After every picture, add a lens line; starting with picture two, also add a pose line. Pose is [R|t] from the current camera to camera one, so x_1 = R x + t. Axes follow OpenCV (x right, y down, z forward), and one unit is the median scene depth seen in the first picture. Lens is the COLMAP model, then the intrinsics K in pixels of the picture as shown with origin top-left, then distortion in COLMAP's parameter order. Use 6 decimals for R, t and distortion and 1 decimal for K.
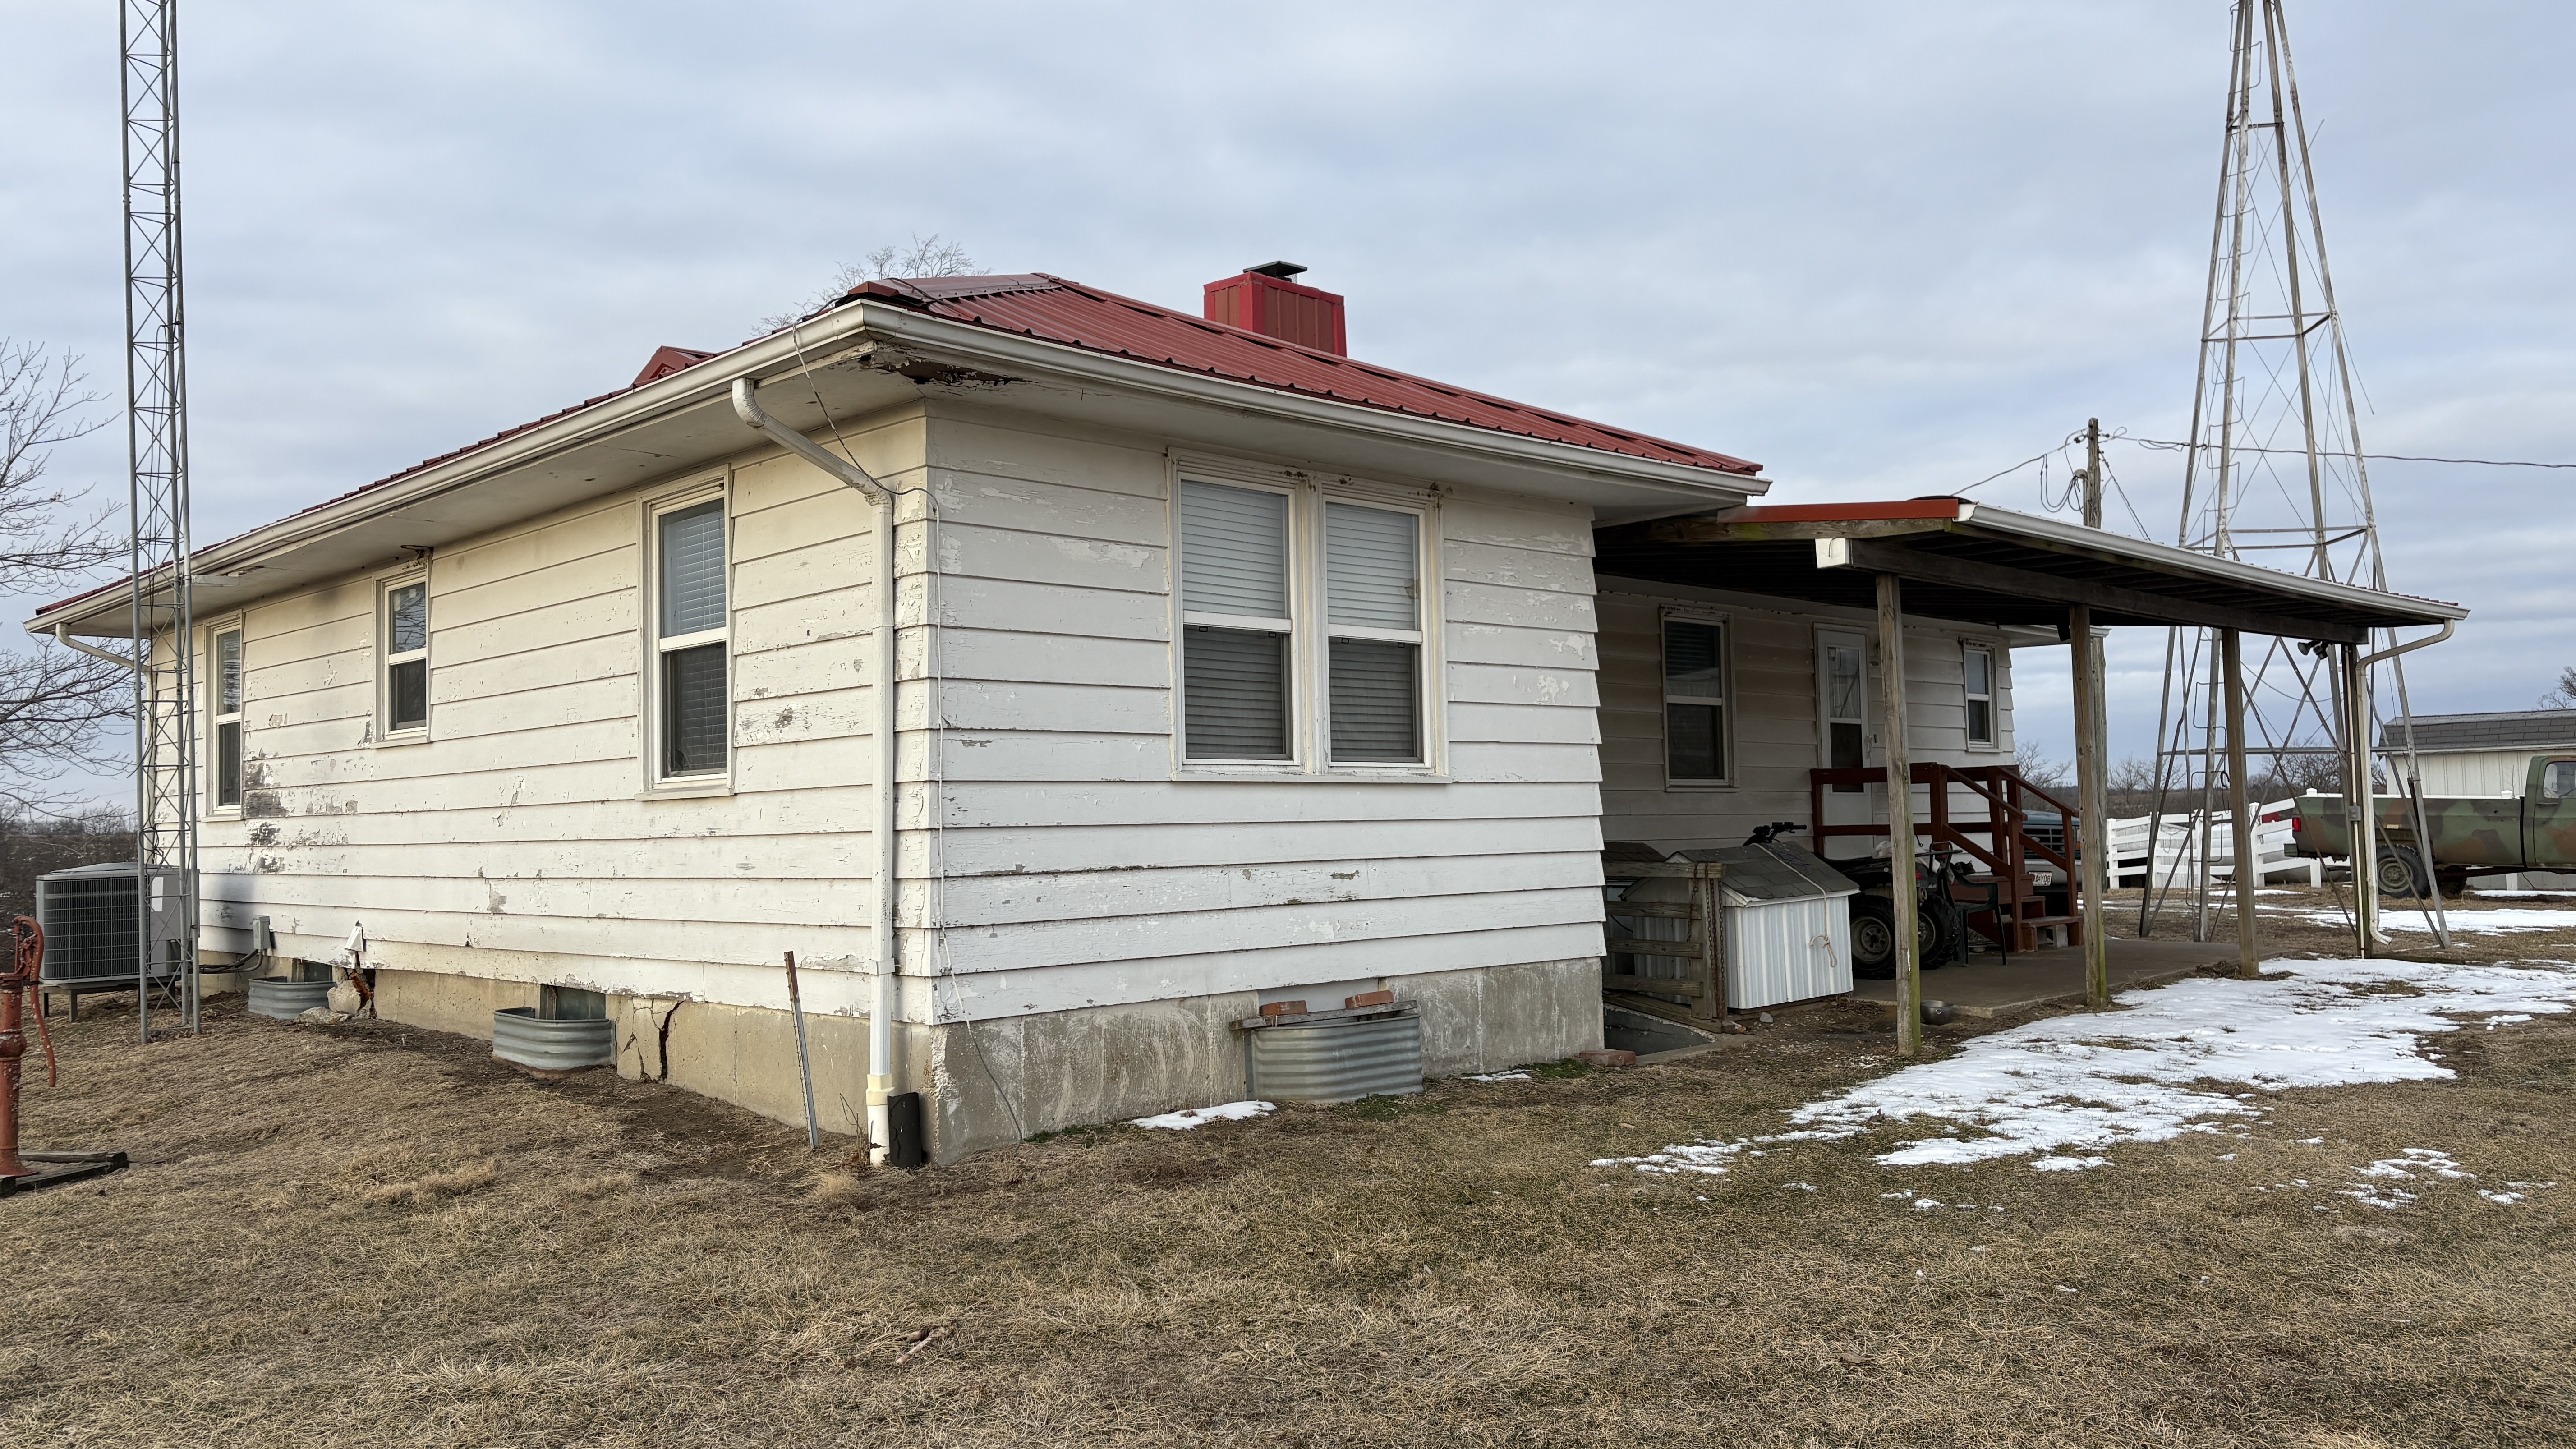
lens RADIAL K [[1969.5, 0, 1288.6], [0, 1969.5, 721.5], [0, 0, 1]] dist [0.013817, 0.003072]
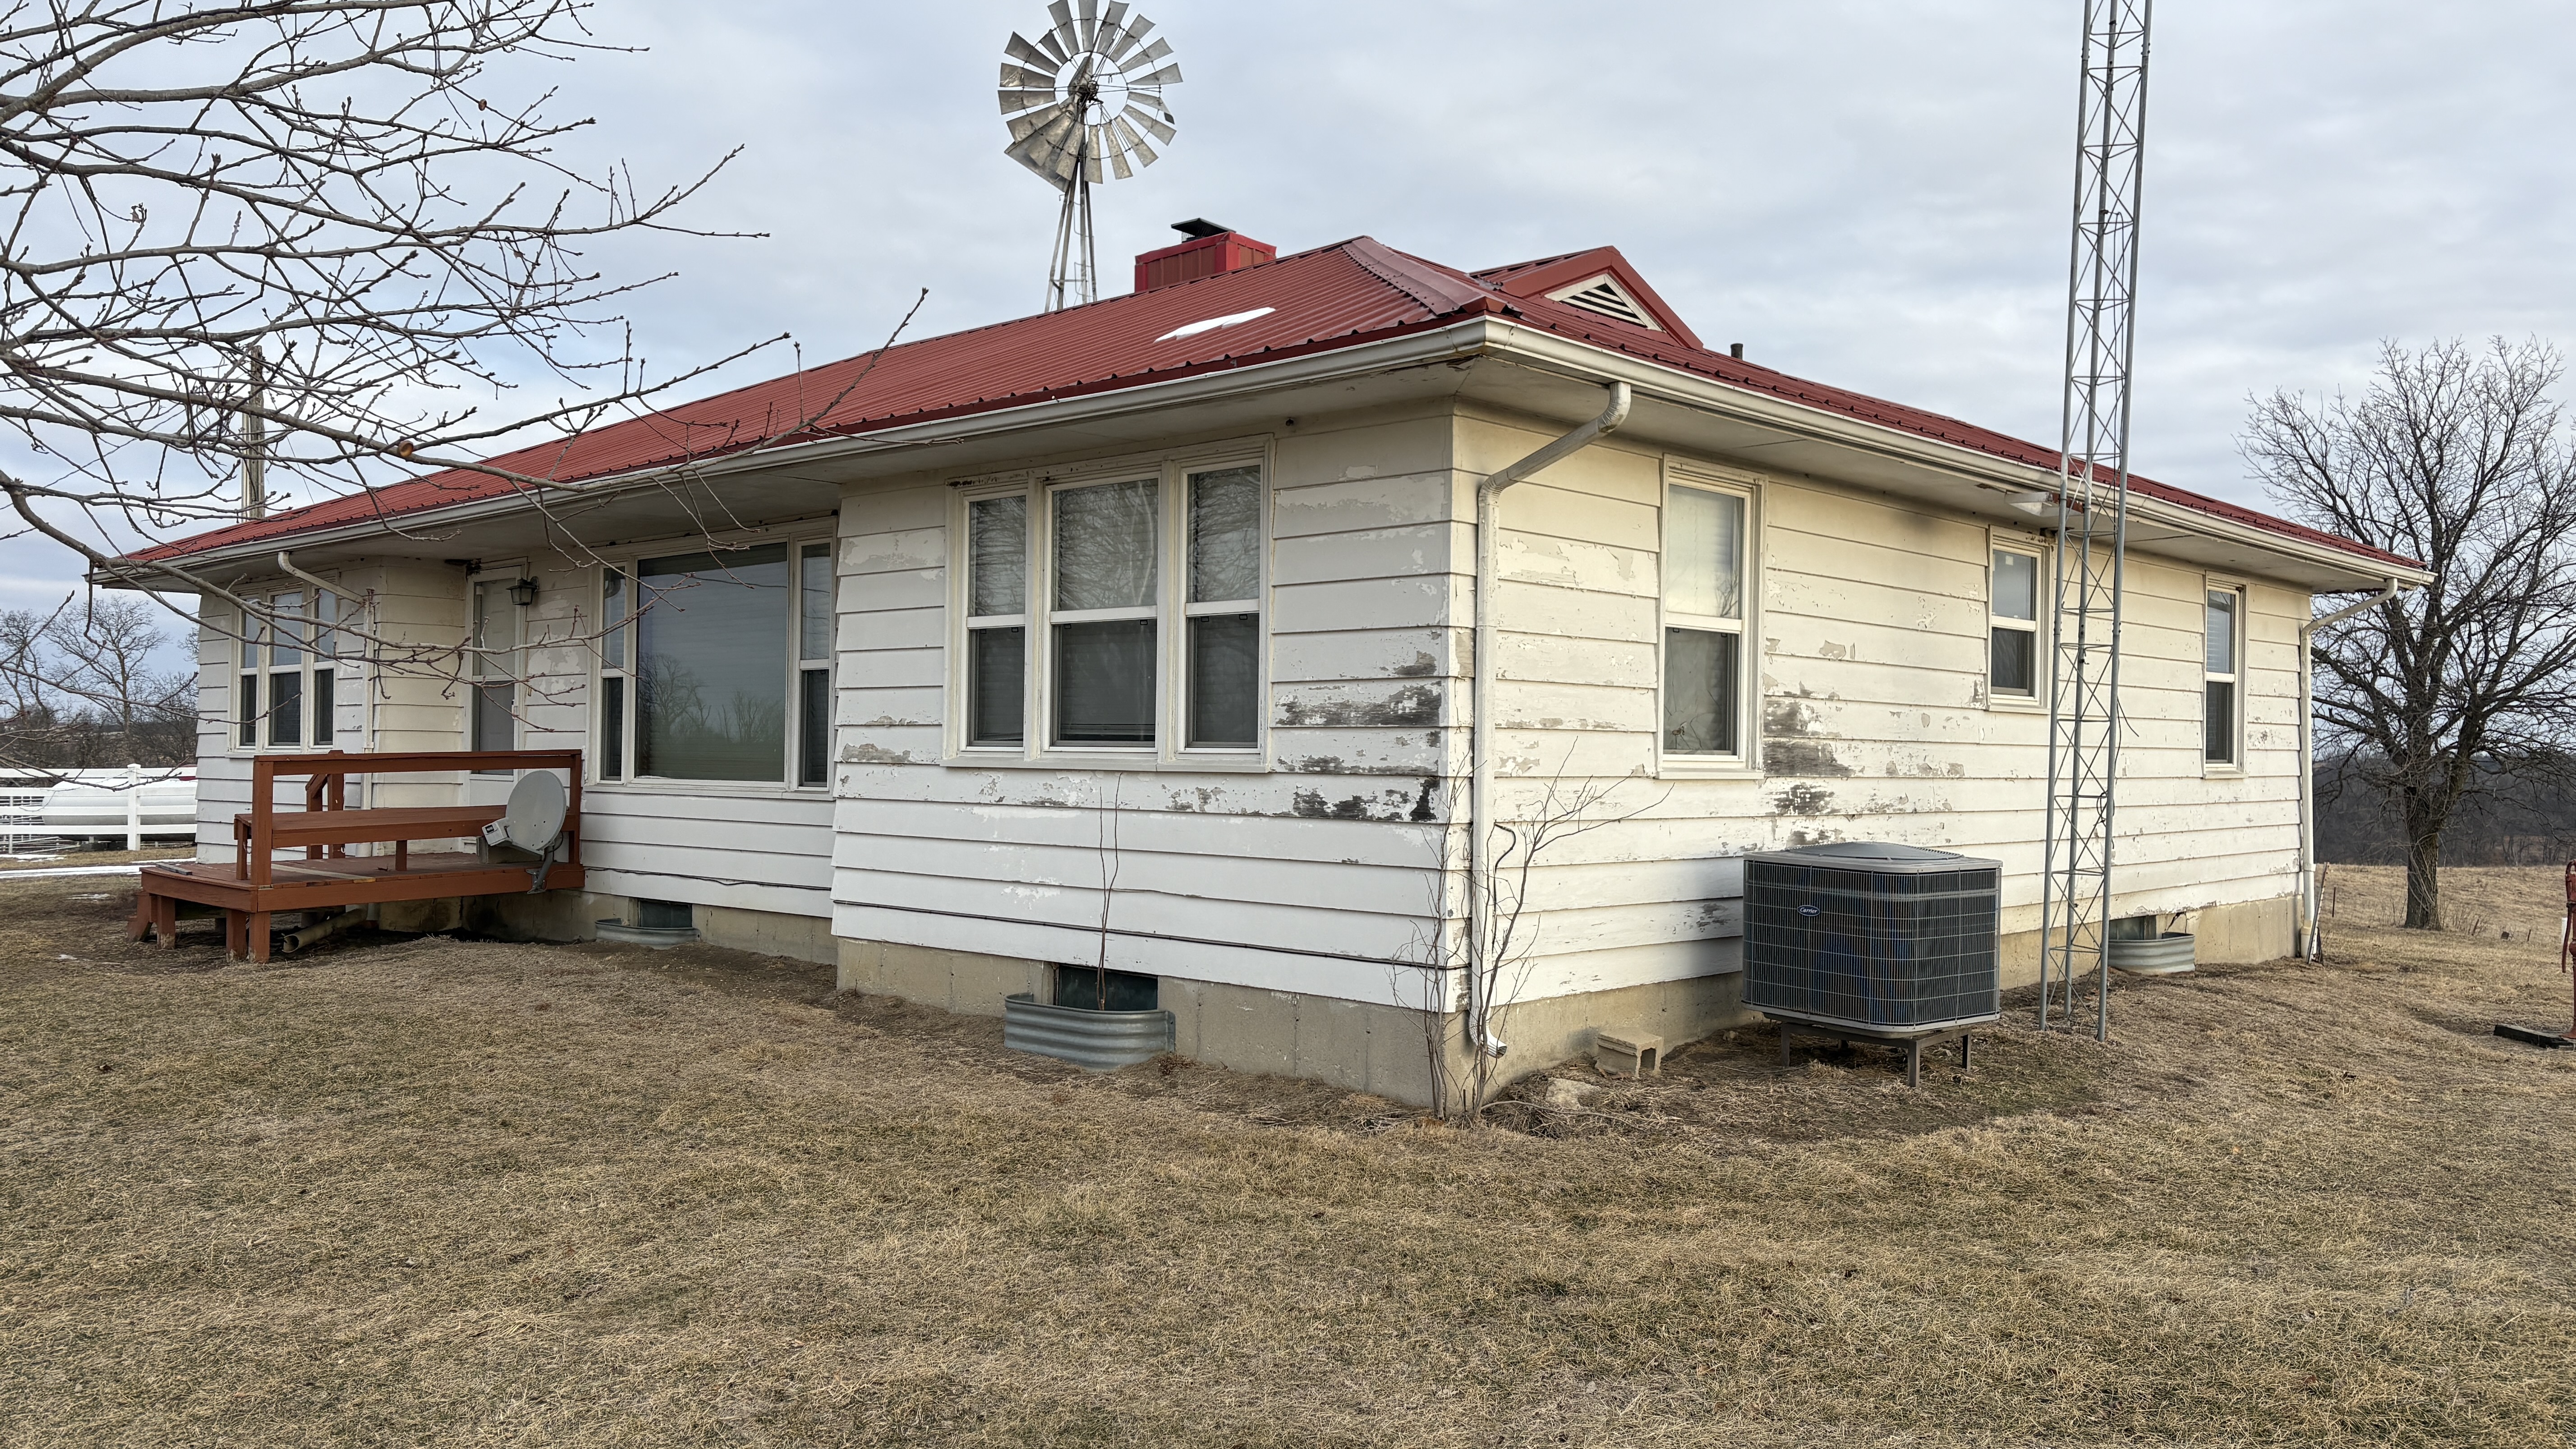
lens RADIAL K [[1969.5, 0, 1284.5], [0, 1969.5, 730.0], [0, 0, 1]] dist [0.013817, 0.003072]
pose [[-0.050677, 0.053382, 0.997287, -1.307862], [-0.040151, 0.997654, -0.055442, 0.083953], [-0.997908, -0.042852, -0.048415, 1.293230]]
